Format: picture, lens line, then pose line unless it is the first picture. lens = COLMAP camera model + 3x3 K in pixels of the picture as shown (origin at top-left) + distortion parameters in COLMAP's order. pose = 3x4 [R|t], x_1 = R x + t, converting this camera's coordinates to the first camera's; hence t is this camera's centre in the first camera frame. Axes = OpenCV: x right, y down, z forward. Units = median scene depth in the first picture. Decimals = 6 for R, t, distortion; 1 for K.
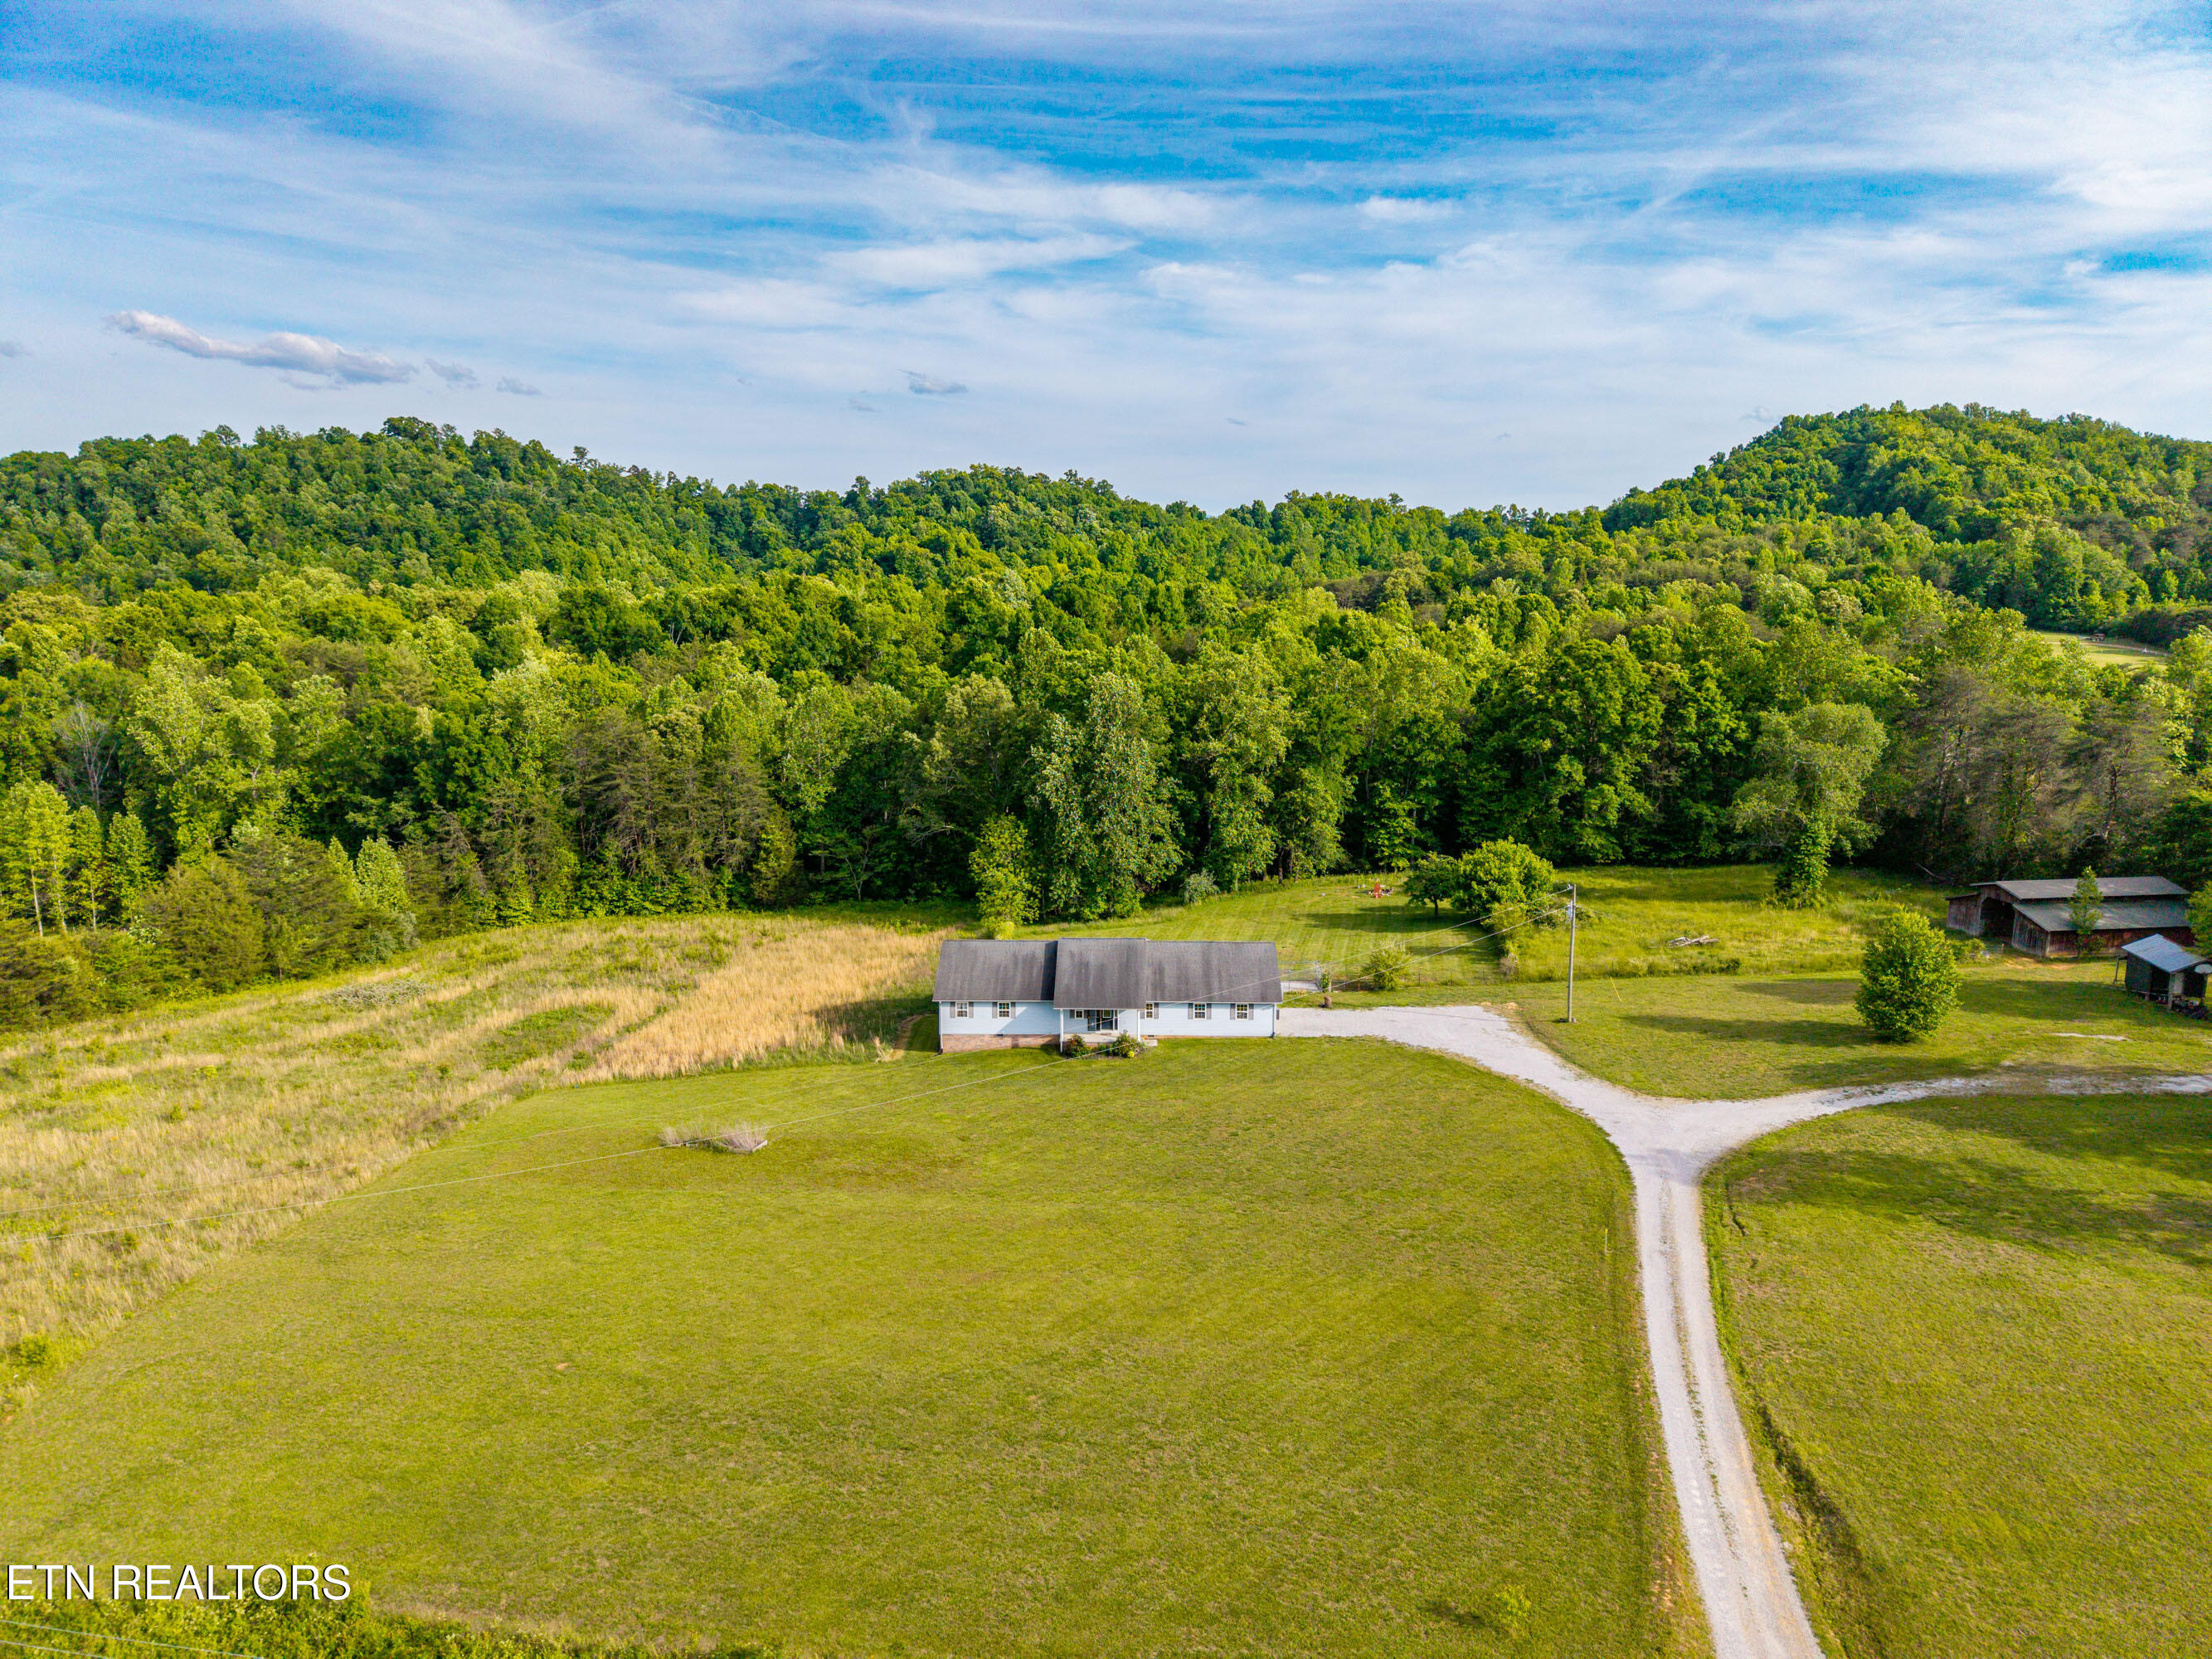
lens RADIAL K [[1477.0, 0, 1119.6], [0, 1477.0, 831.9], [0, 0, 1]] dist [0.031515, -0.032507]
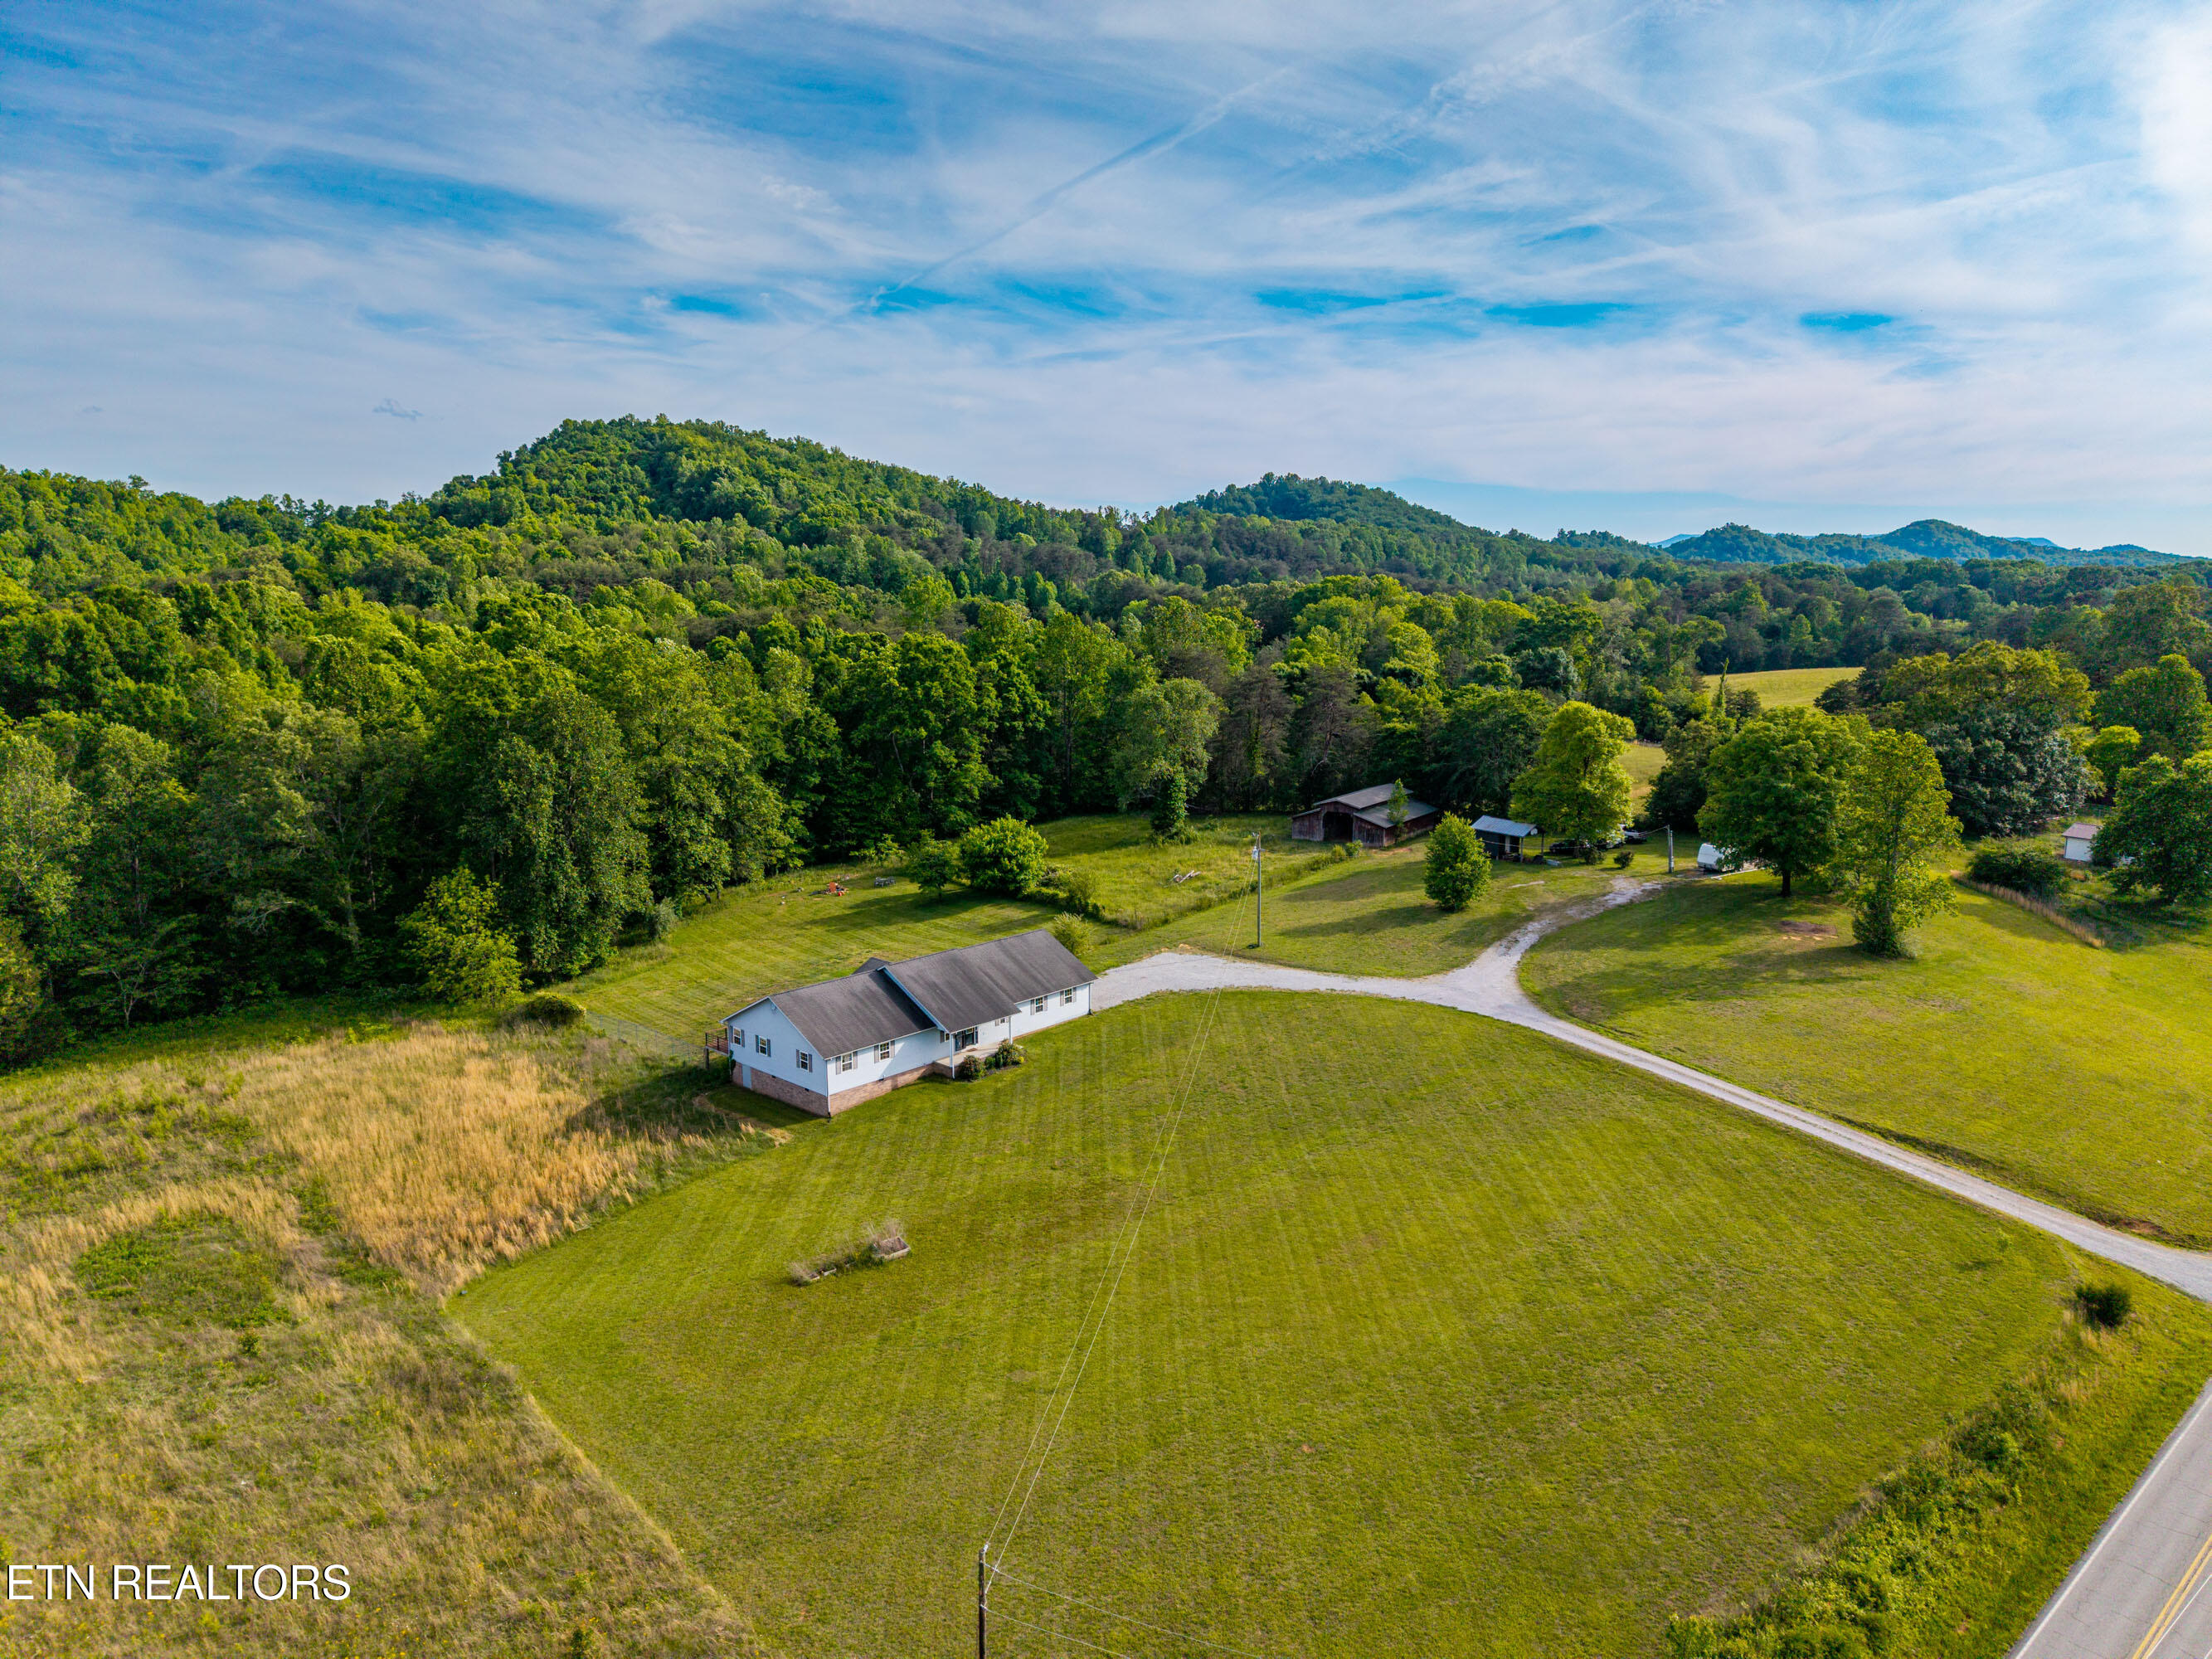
lens RADIAL K [[1477.0, 0, 1112.4], [0, 1477.0, 822.5], [0, 0, 1]] dist [0.031515, -0.032507]
pose [[0.670614, -0.125814, 0.731060, -0.405743], [0.129464, 0.990238, 0.051658, -0.030895], [-0.730422, 0.060004, 0.680355, 0.169831]]
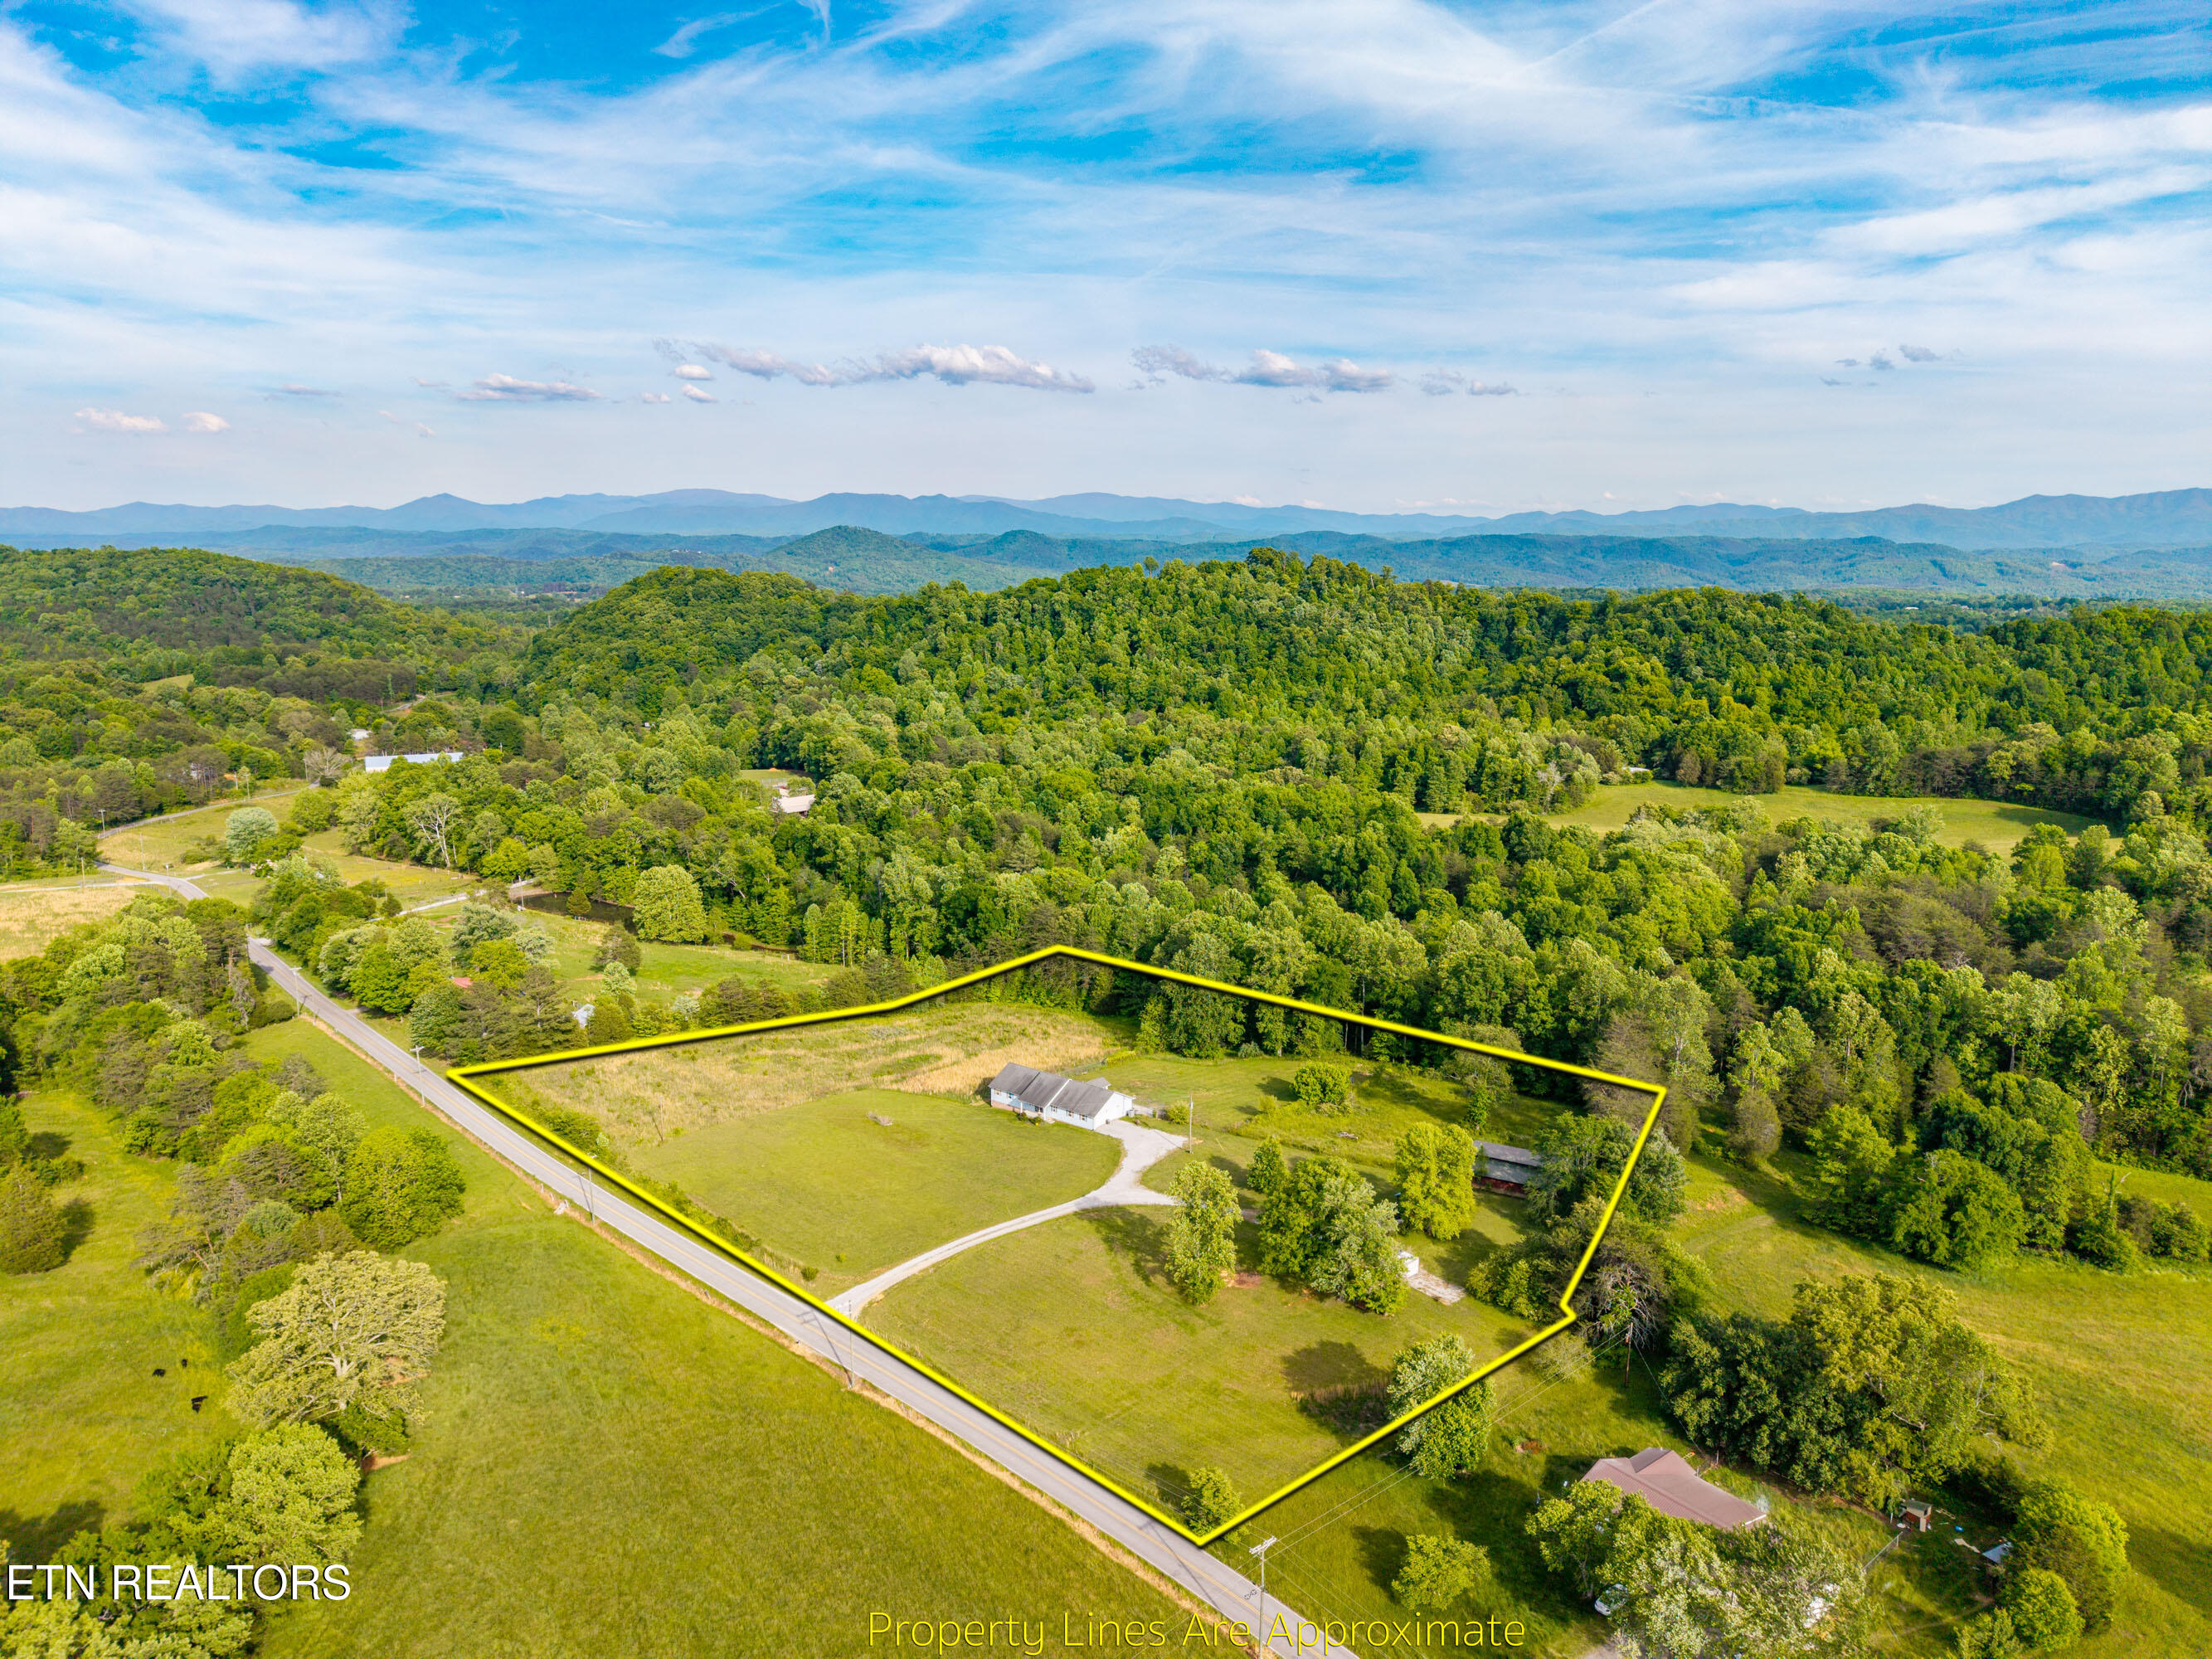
lens RADIAL K [[1477.0, 0, 1121.1], [0, 1477.0, 873.7], [0, 0, 1]] dist [0.031515, -0.032507]
pose [[0.800984, 0.127674, -0.584913, 0.964277], [-0.106852, 0.991796, 0.070164, -0.291399], [0.589073, 0.006299, 0.808055, -0.600104]]
